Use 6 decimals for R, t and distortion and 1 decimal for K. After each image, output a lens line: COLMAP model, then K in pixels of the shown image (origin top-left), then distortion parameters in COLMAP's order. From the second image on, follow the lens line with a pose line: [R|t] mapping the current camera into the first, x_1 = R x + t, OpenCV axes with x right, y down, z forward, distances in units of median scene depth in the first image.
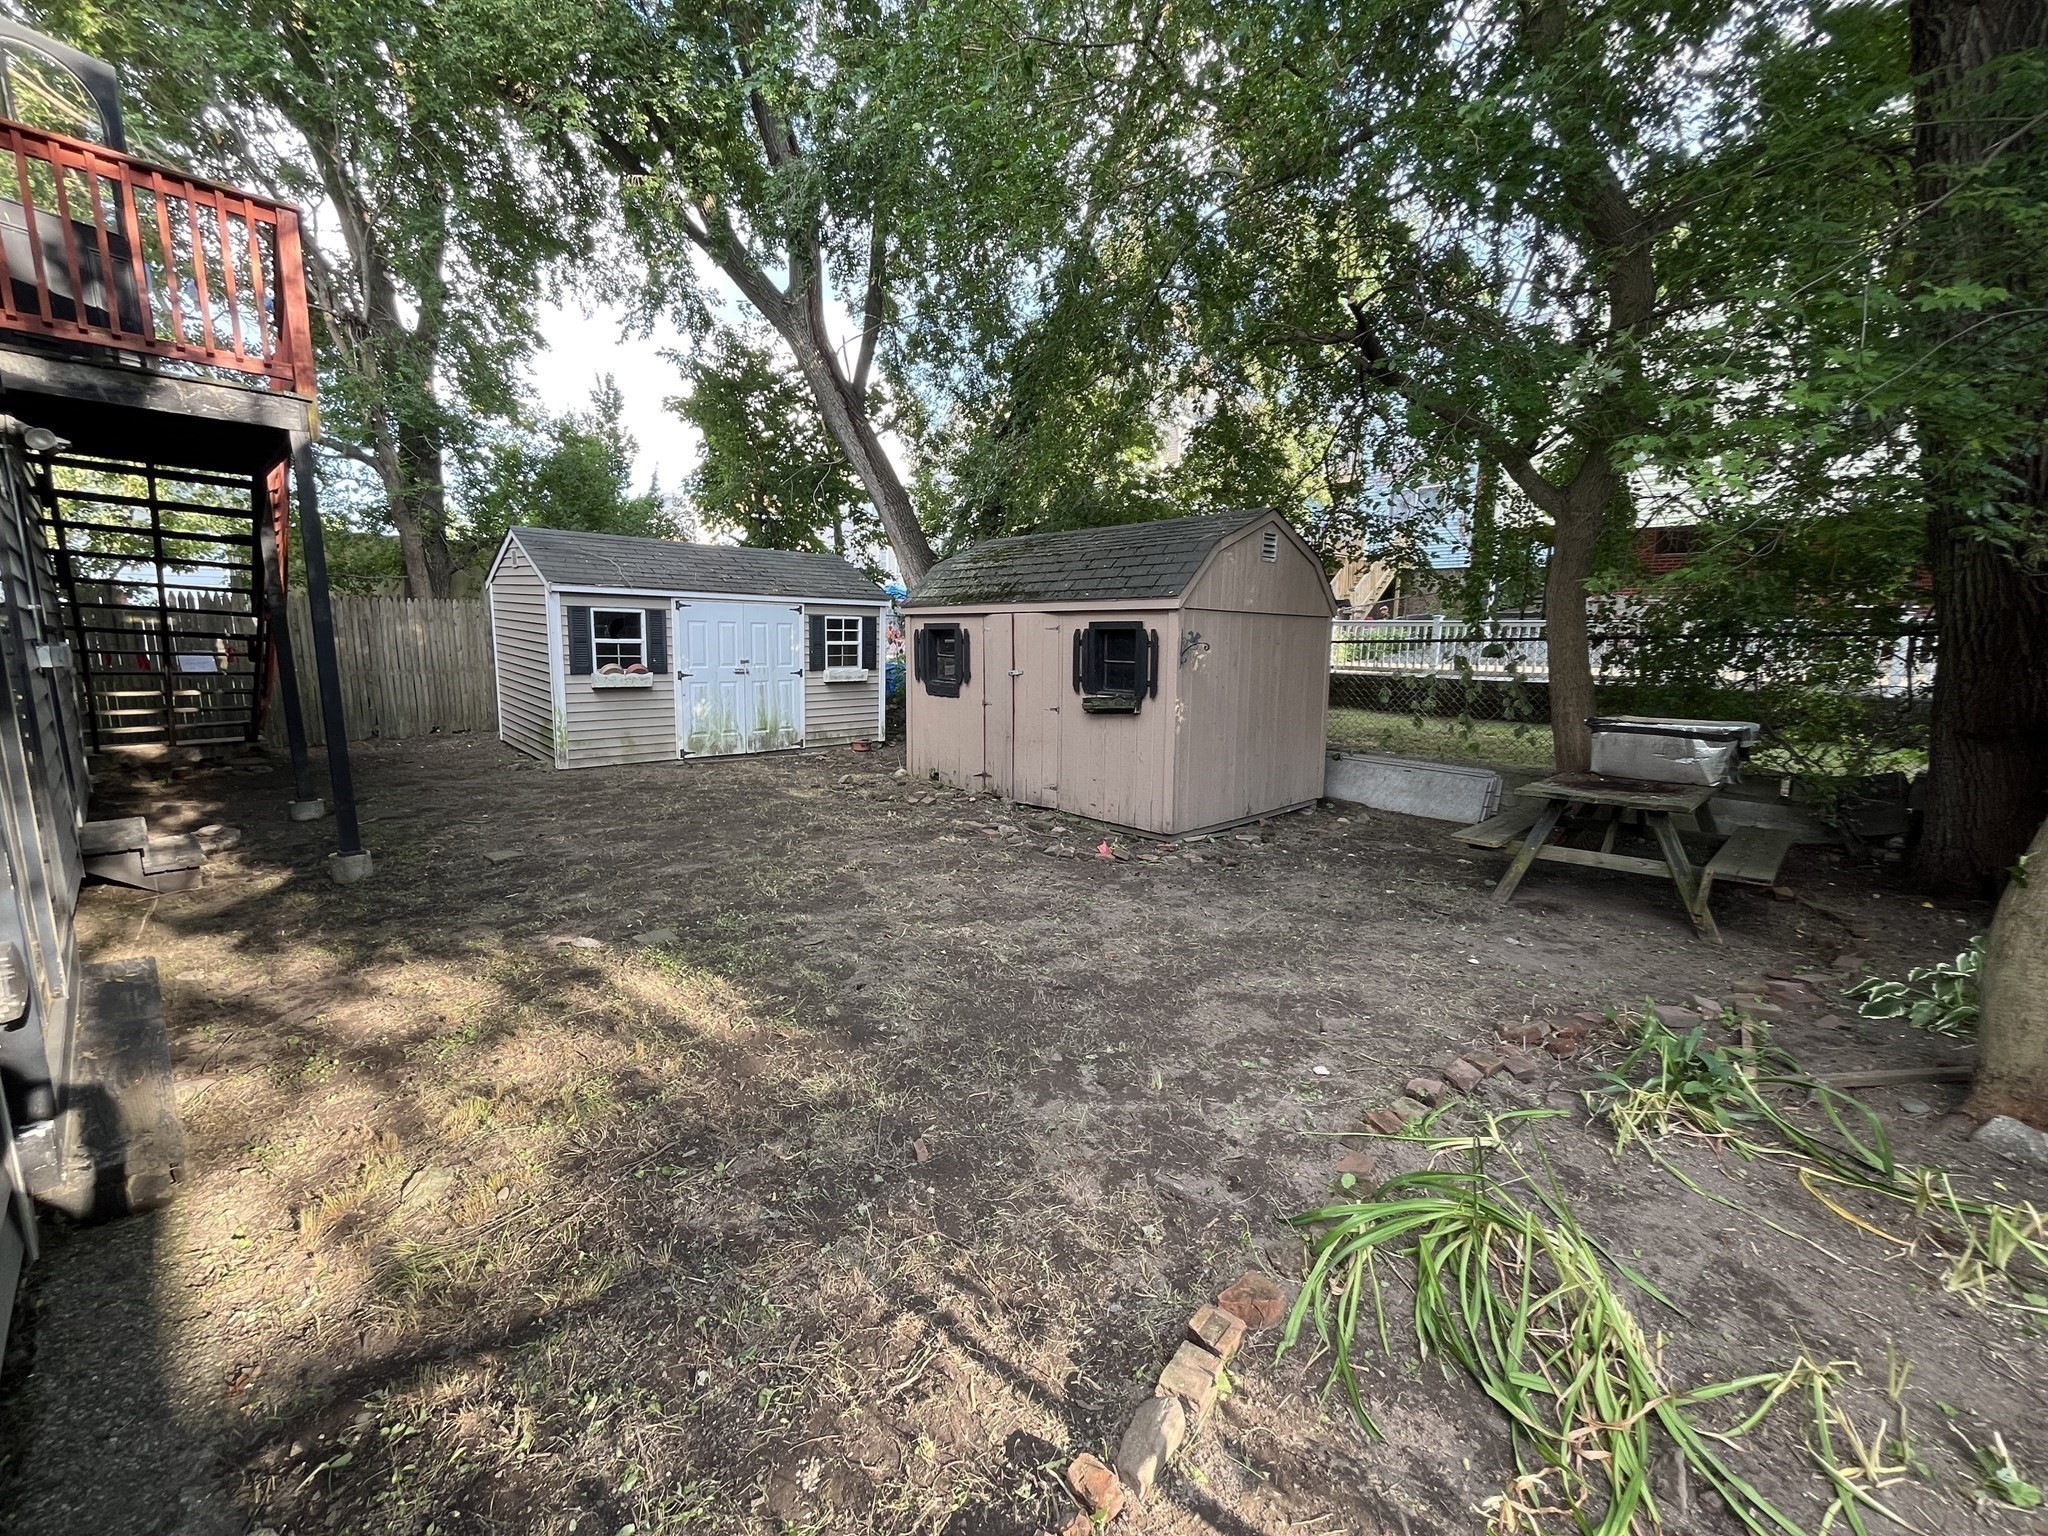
lens RADIAL K [[830.2, 0, 1024.0], [0, 830.2, 768.0], [0, 0, 1]] dist [0.001426, -0.000426]
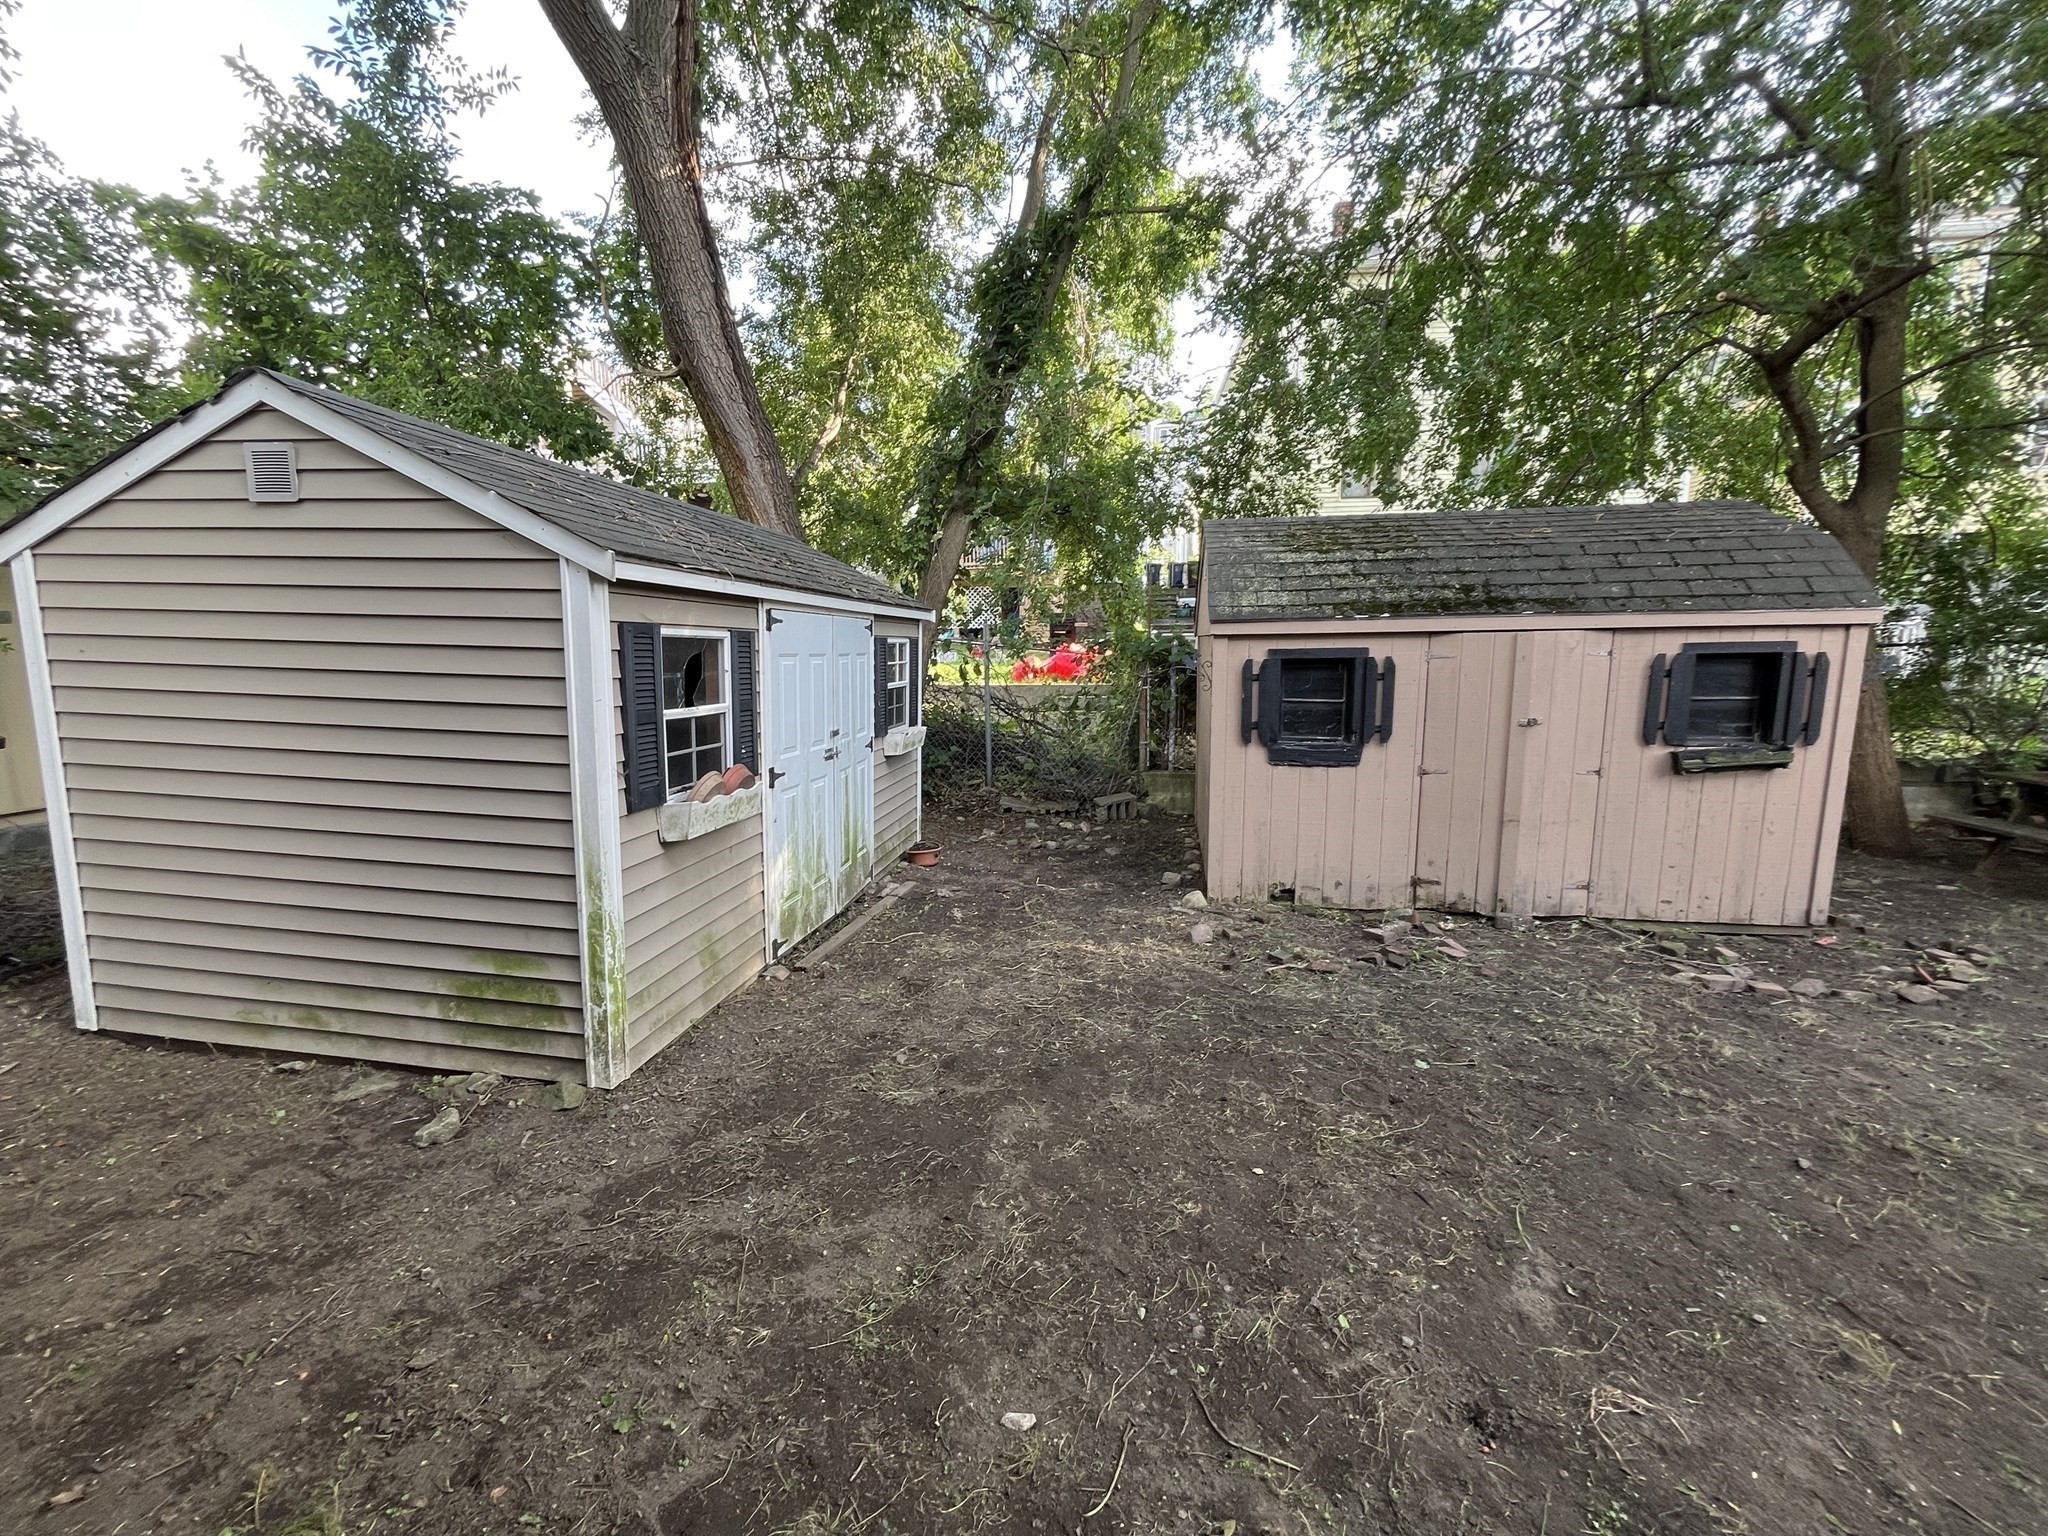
lens RADIAL K [[830.2, 0, 1024.0], [0, 830.2, 768.0], [0, 0, 1]] dist [0.001426, -0.000426]
pose [[0.798446, -0.107725, 0.592350, -0.648635], [0.115817, 0.992969, 0.024468, -0.127701], [-0.590821, 0.049068, 0.805309, 0.644077]]
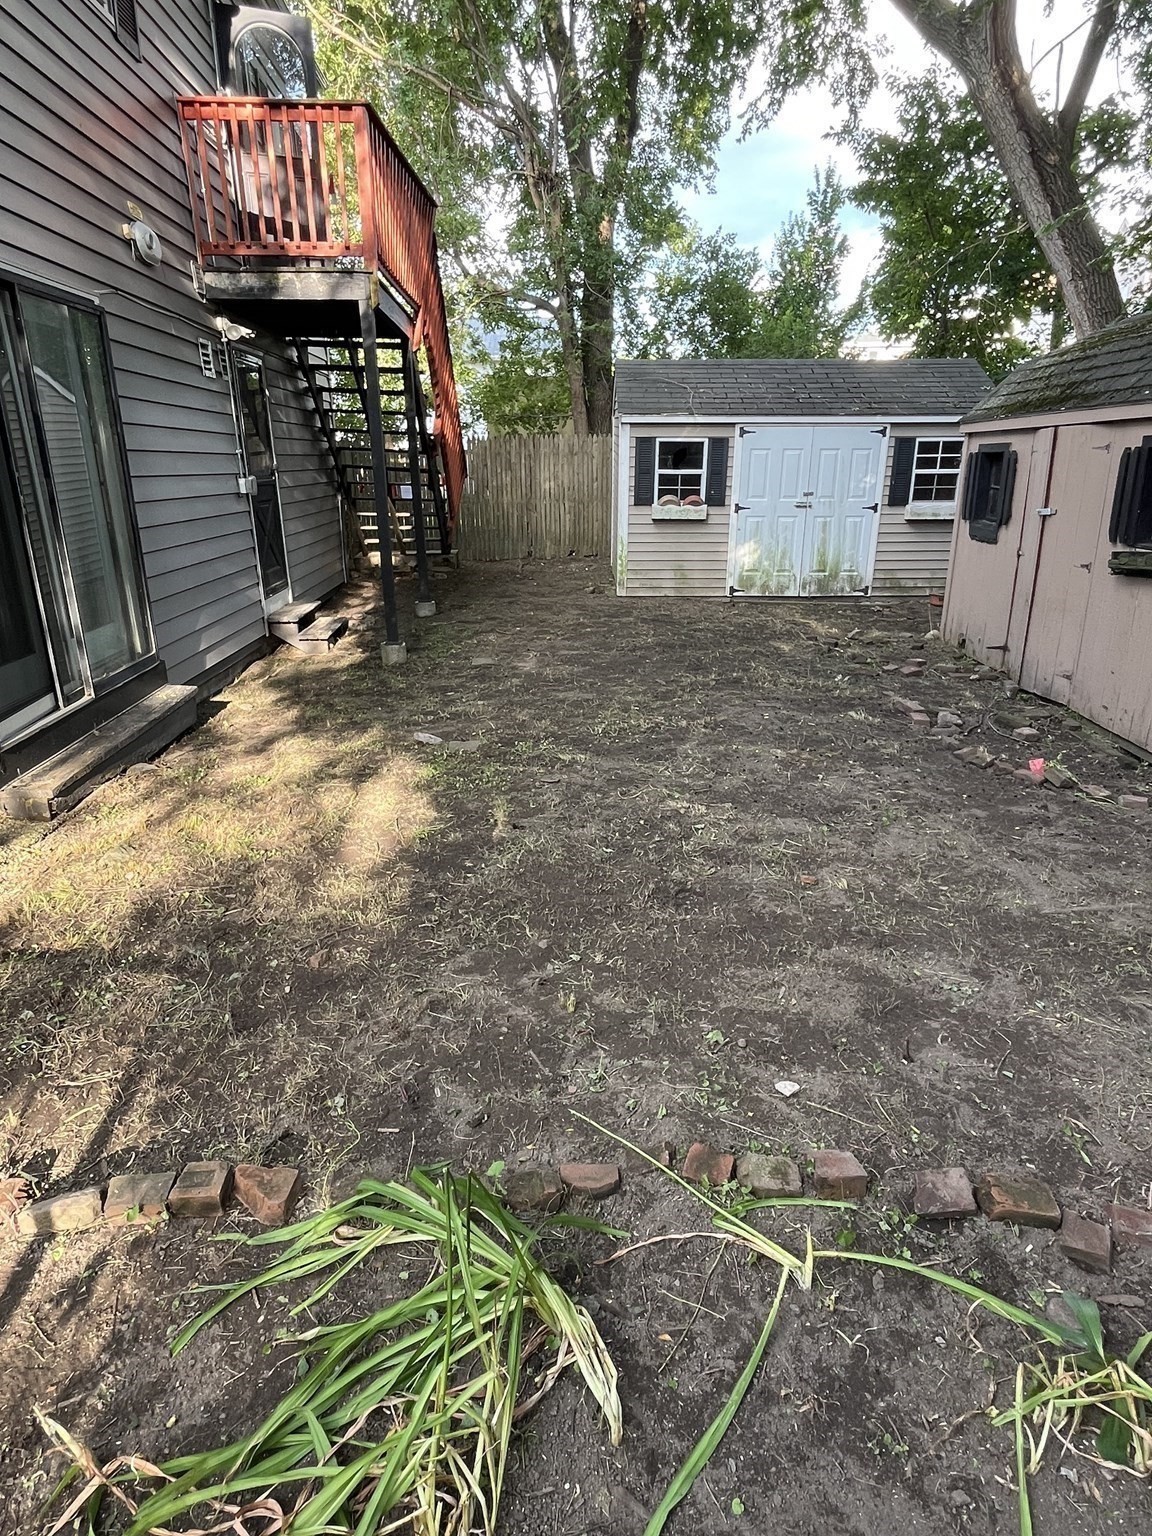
lens RADIAL K [[890.0, 0, 576.0], [0, 890.0, 768.0], [0, 0, 1]] dist [-0.000572, -0.001750]
pose [[0.708342, 0.214299, -0.672553, 0.244452], [-0.096951, 0.973308, 0.208019, -0.016591], [0.699179, -0.082144, 0.710212, 0.124543]]
